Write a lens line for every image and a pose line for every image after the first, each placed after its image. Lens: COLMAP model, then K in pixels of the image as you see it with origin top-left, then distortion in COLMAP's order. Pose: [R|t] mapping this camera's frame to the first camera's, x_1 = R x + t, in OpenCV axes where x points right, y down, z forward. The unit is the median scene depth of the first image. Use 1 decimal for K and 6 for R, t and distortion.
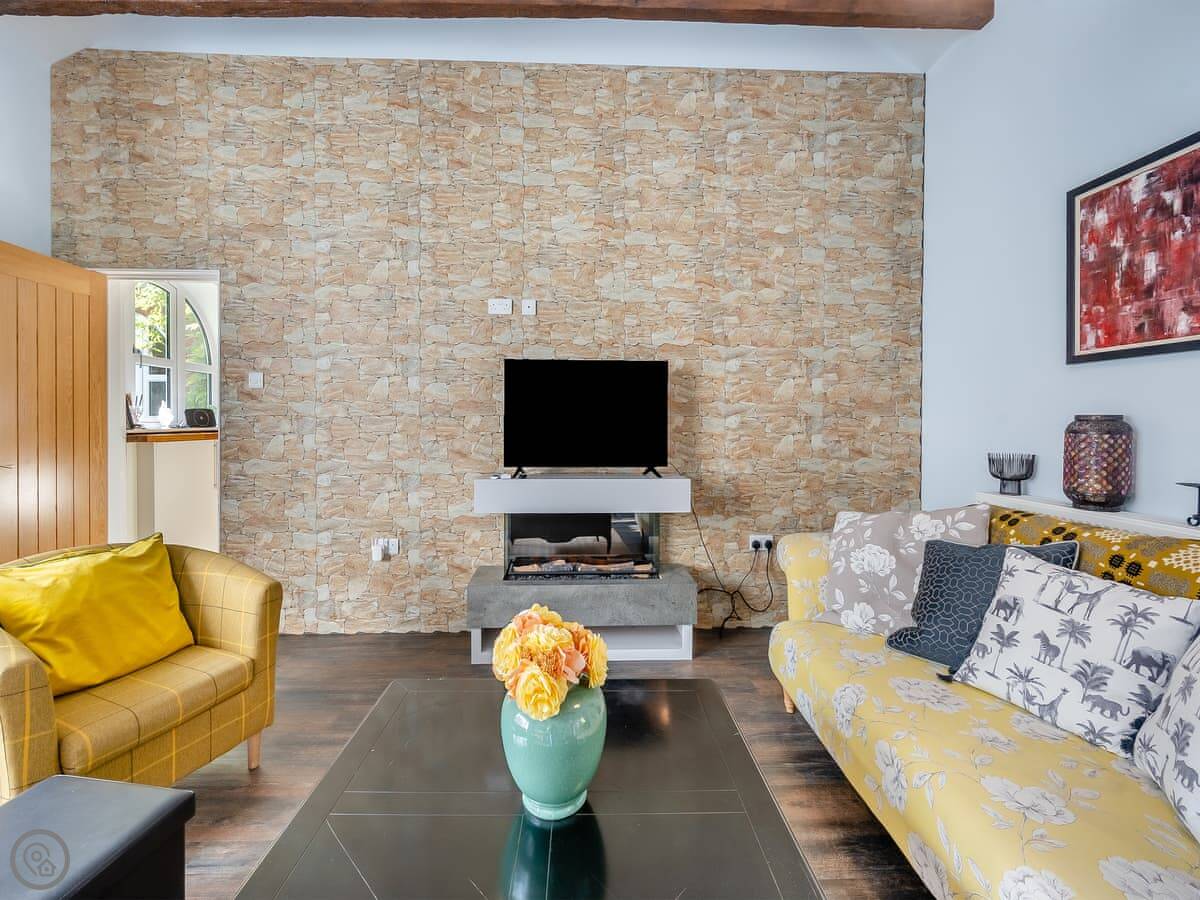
lens RADIAL K [[486.5, 0, 591.0], [0, 486.5, 427.7], [0, 0, 1]] dist [0.000764, -0.000031]
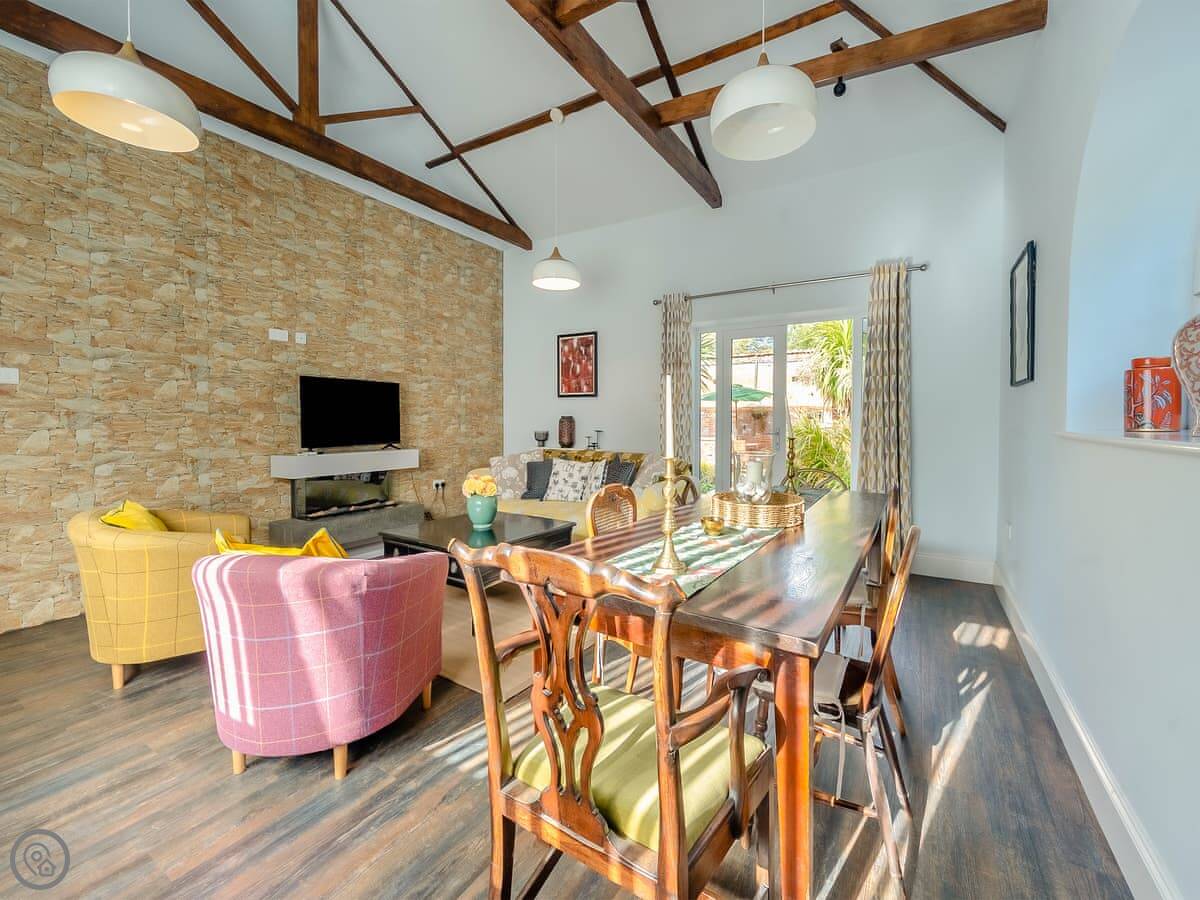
lens RADIAL K [[486.5, 0, 591.0], [0, 486.5, 427.7], [0, 0, 1]] dist [0.000764, -0.000031]
pose [[0.595731, -0.014835, 0.803047, -0.776398], [0.007083, 0.999888, 0.013217, 0.004061], [-0.803153, -0.002186, 0.595769, -0.548157]]
